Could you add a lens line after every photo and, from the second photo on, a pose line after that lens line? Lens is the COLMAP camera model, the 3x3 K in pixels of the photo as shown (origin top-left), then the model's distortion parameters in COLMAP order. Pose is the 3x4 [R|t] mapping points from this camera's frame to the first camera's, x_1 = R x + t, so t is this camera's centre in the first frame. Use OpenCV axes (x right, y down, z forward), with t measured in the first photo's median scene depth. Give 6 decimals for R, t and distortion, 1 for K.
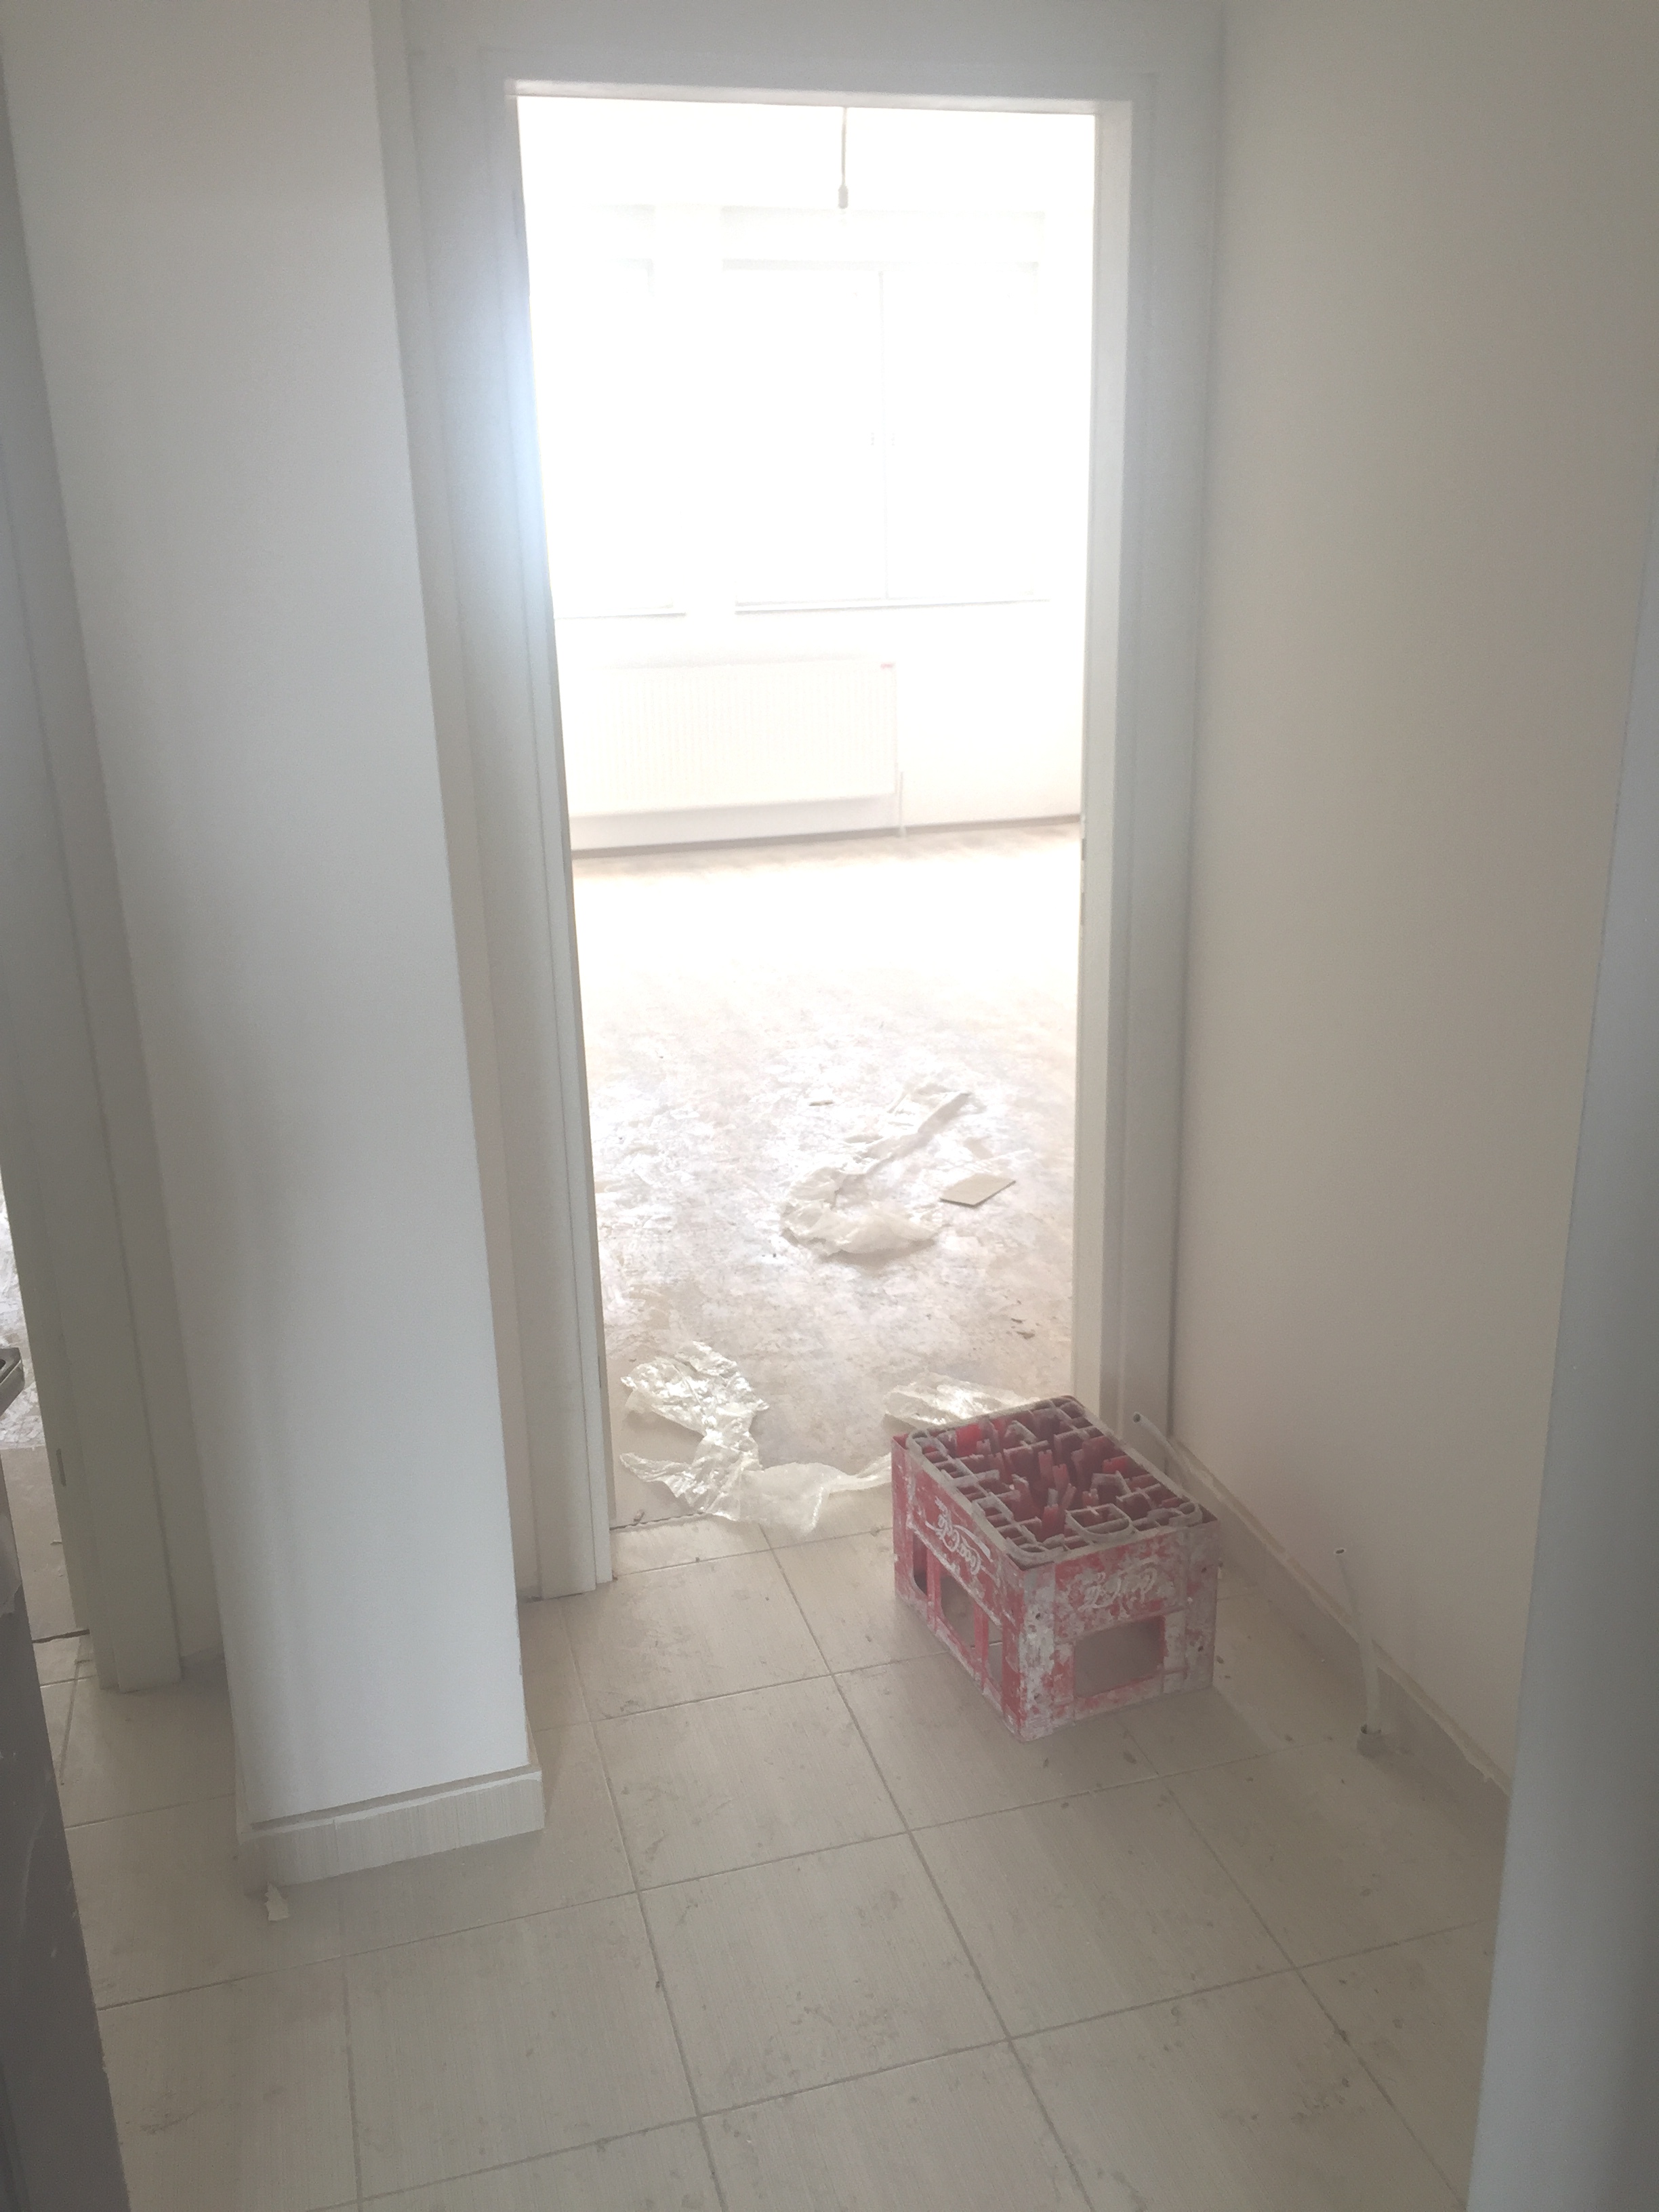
lens RADIAL K [[1861.1, 0, 829.5], [0, 1861.1, 1106.0], [0, 0, 1]] dist [-0.000246, -0.003211]
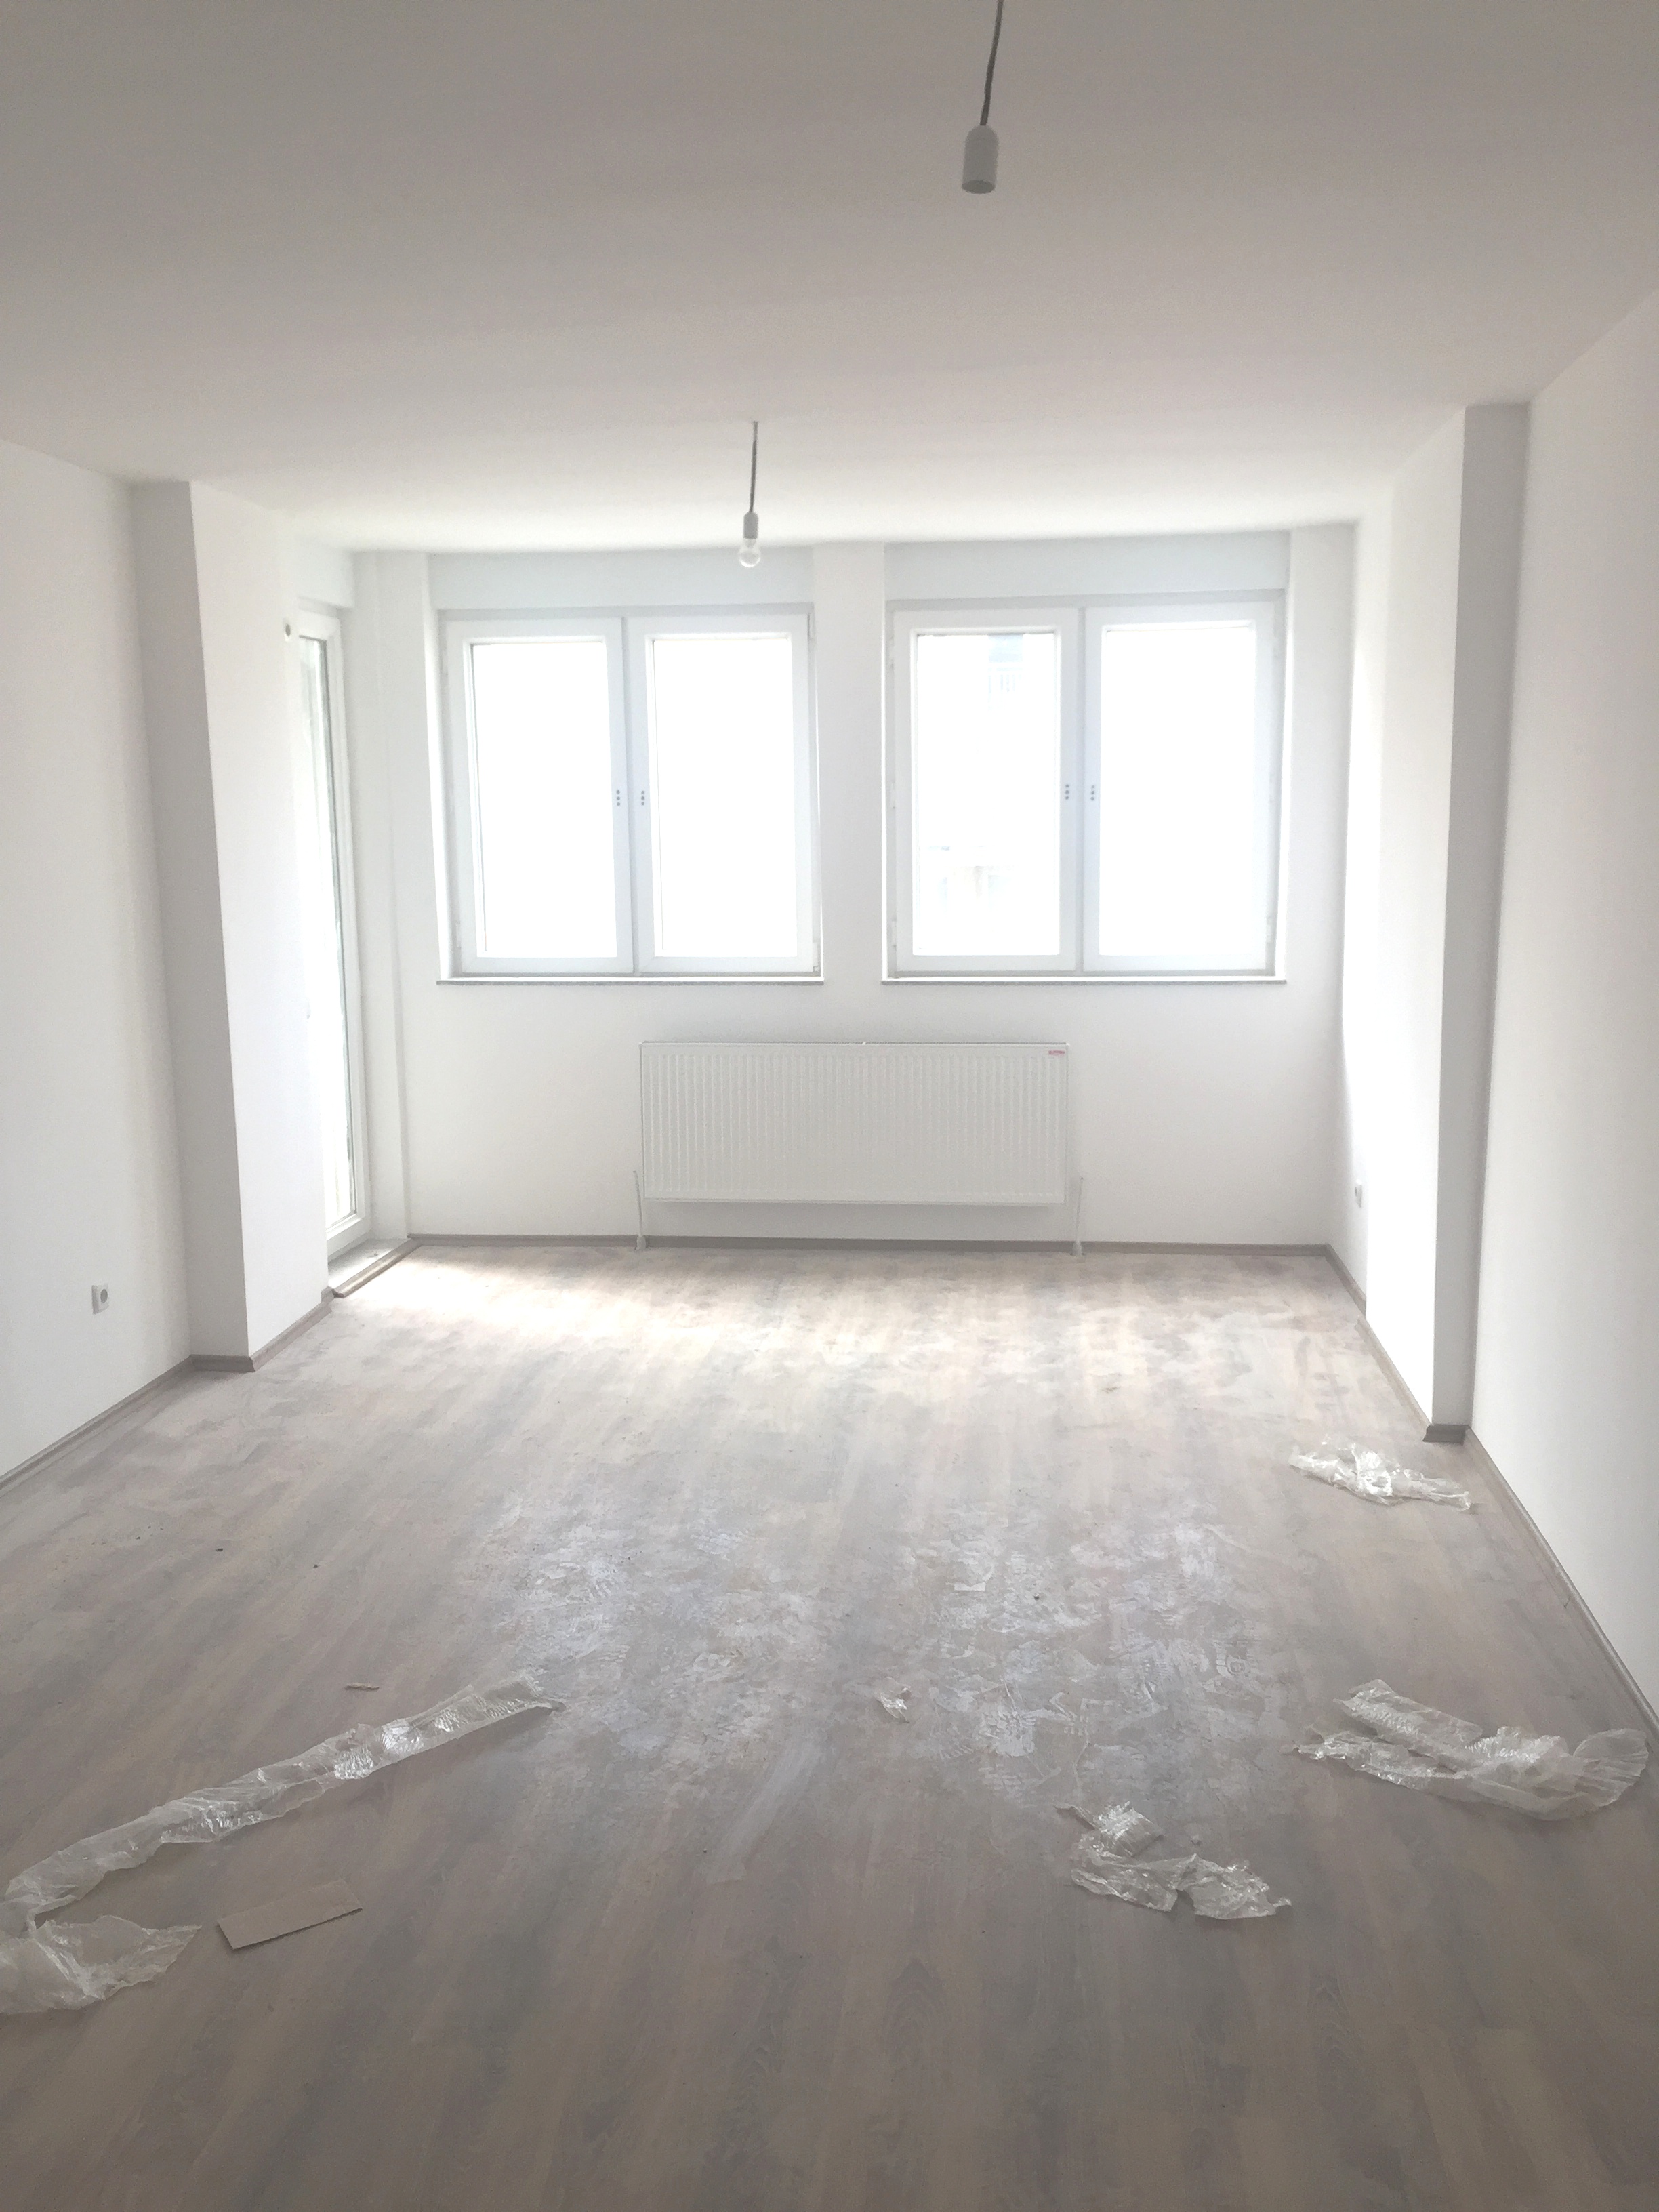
lens RADIAL K [[1861.1, 0, 829.5], [0, 1861.1, 1106.0], [0, 0, 1]] dist [-0.000246, -0.003211]
pose [[0.933016, 0.066975, -0.353548, 0.232909], [-0.123383, 0.982507, -0.139485, -0.083445], [0.338021, 0.173764, 0.924958, 0.193598]]
